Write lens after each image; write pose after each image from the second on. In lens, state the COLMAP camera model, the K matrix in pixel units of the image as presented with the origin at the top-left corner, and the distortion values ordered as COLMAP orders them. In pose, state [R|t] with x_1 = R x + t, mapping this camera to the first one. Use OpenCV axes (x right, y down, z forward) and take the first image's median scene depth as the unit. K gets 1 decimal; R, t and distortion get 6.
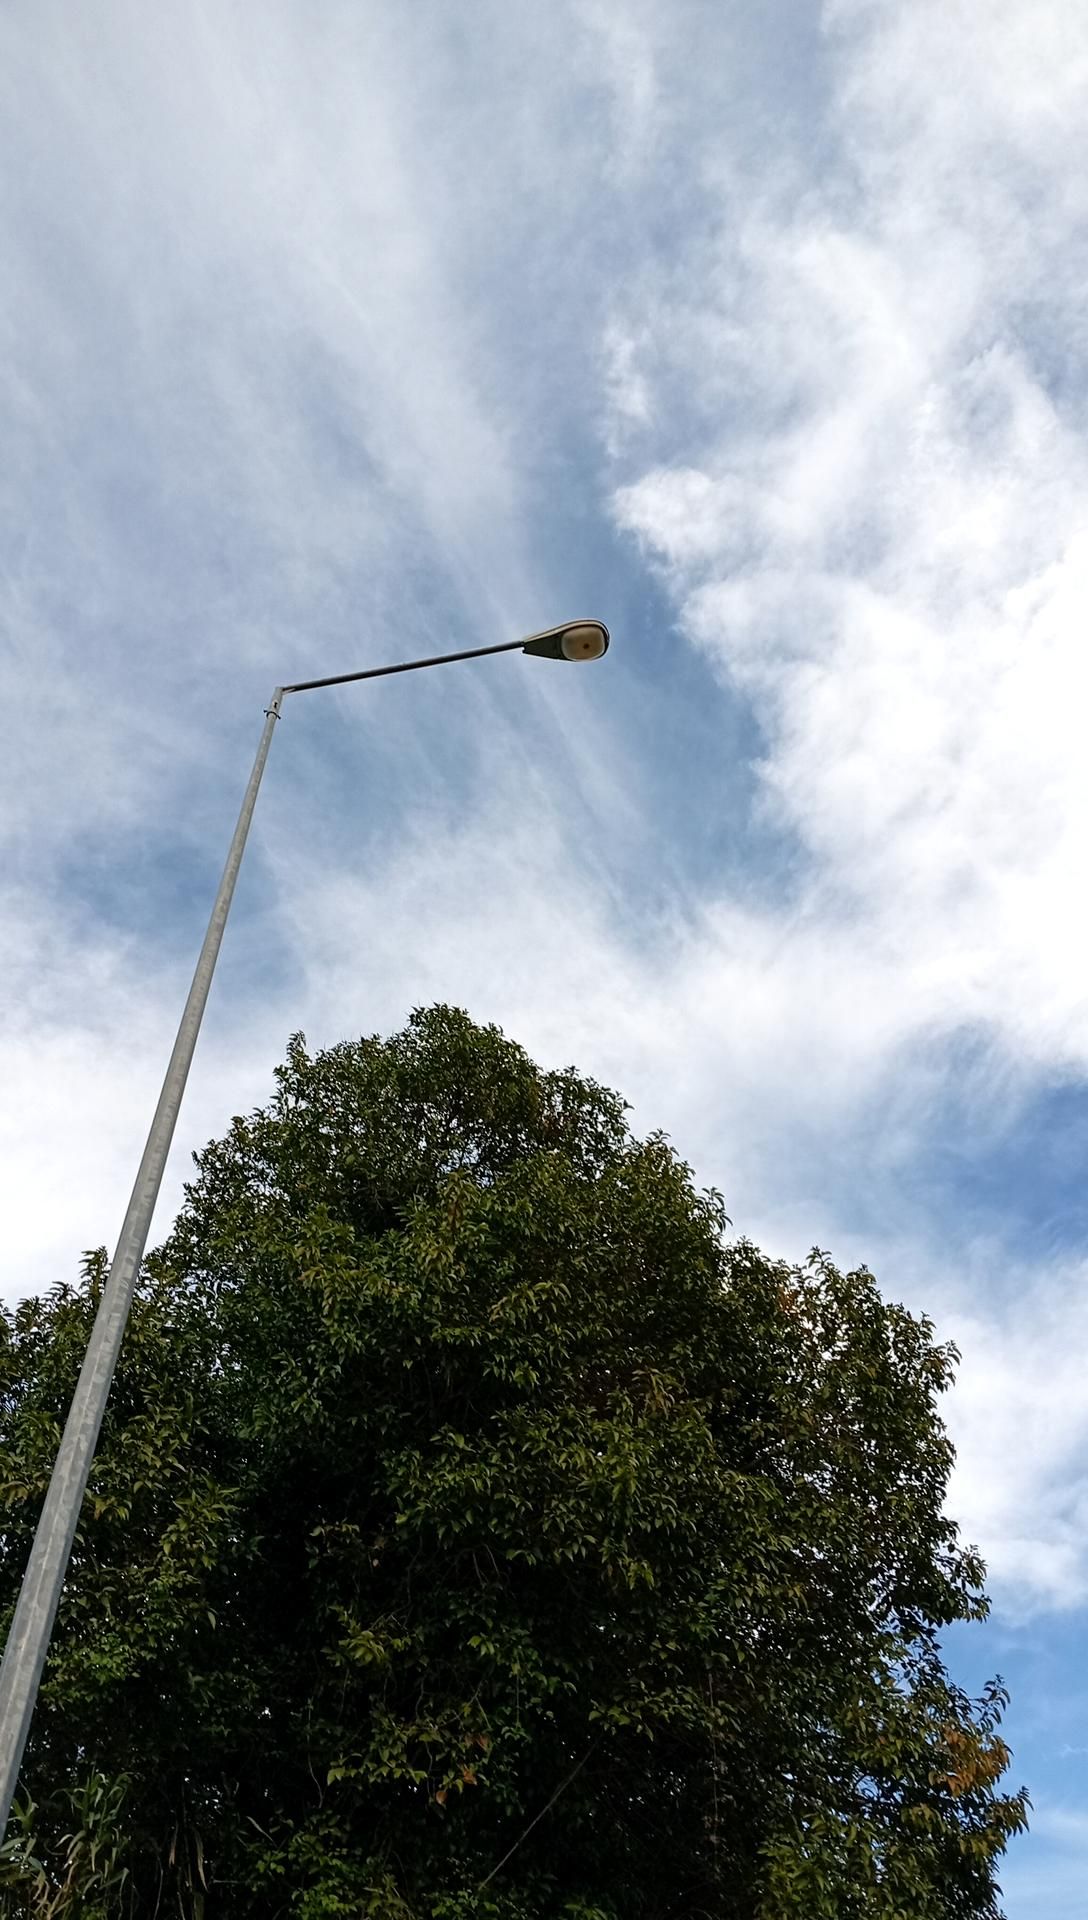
lens RADIAL K [[1475.3, 0, 546.8], [0, 1475.3, 958.9], [0, 0, 1]] dist [0.000893, 0.002515]
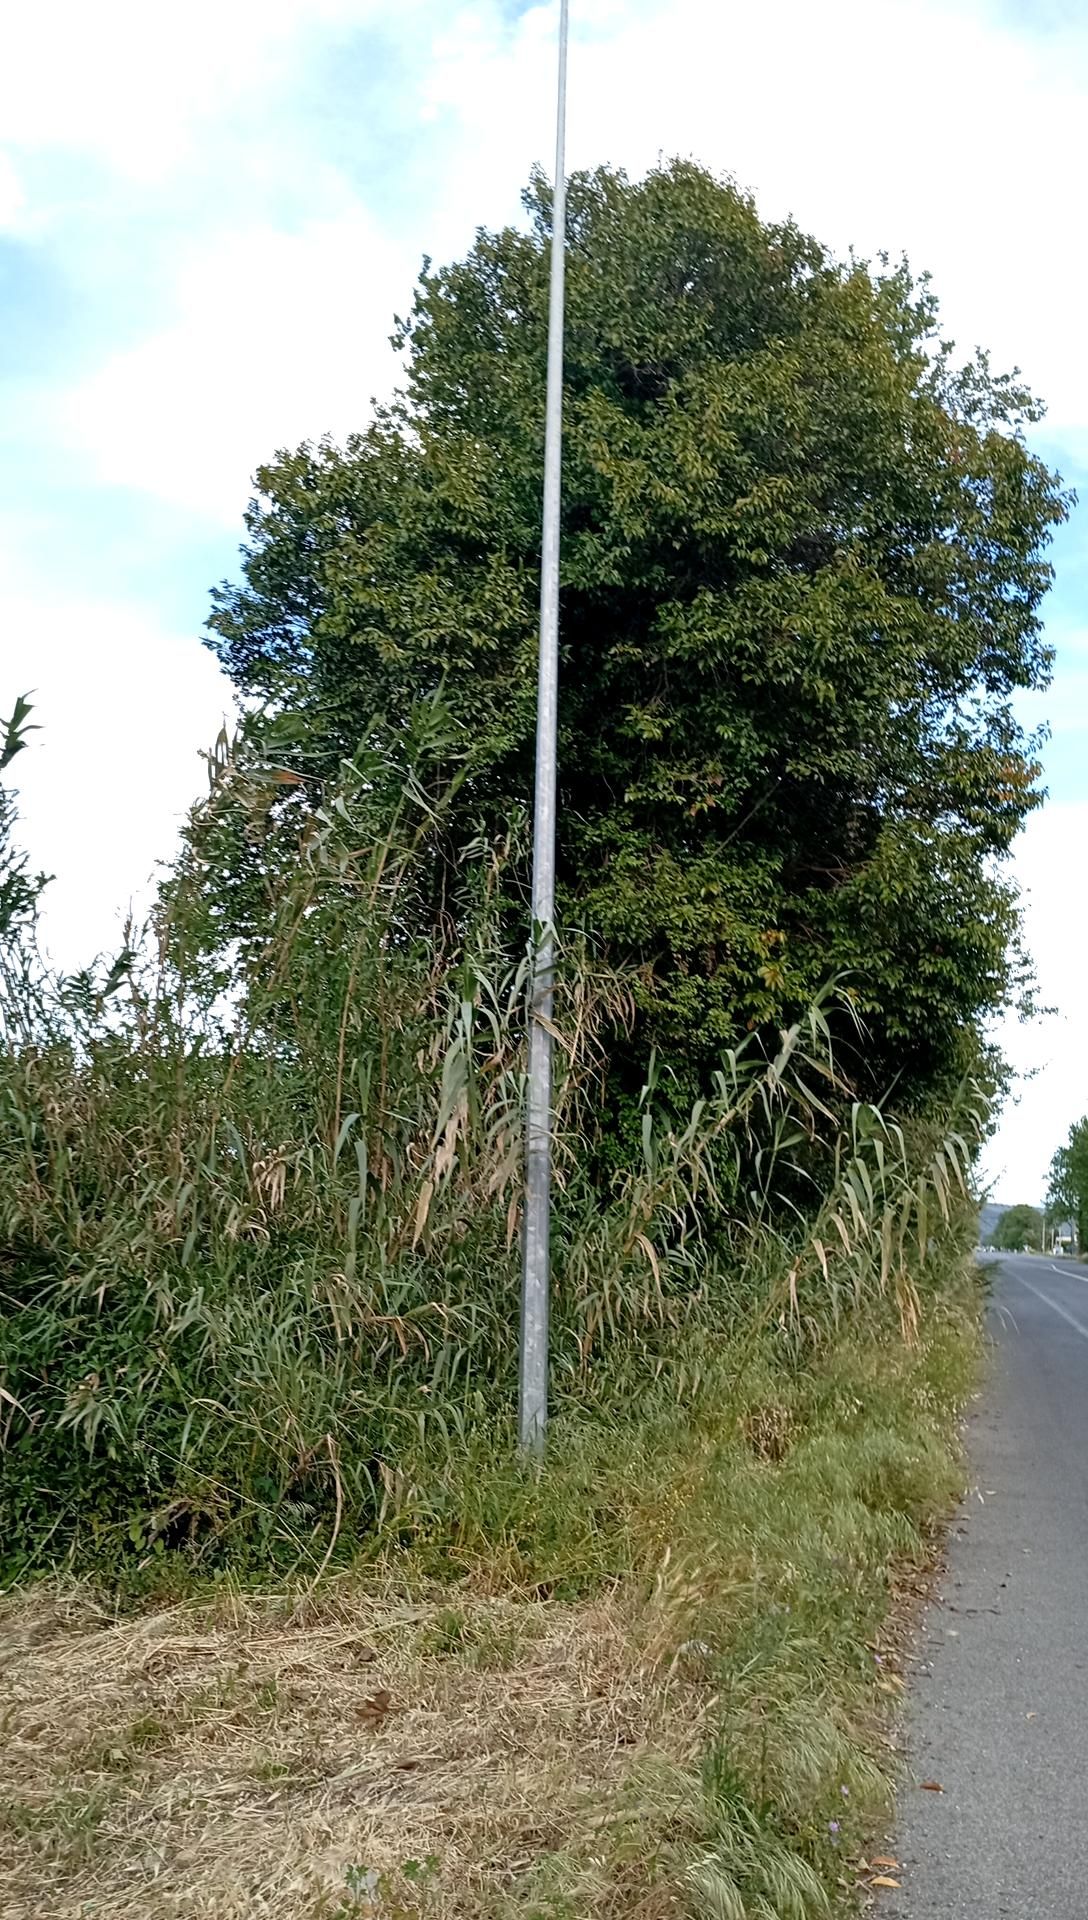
lens RADIAL K [[1475.3, 0, 542.9], [0, 1475.3, 959.3], [0, 0, 1]] dist [0.000893, 0.002515]
pose [[0.998244, 0.041455, -0.042325, -0.155767], [-0.000400, 0.719119, 0.694887, -0.451566], [0.059243, -0.693649, 0.717872, -0.317653]]
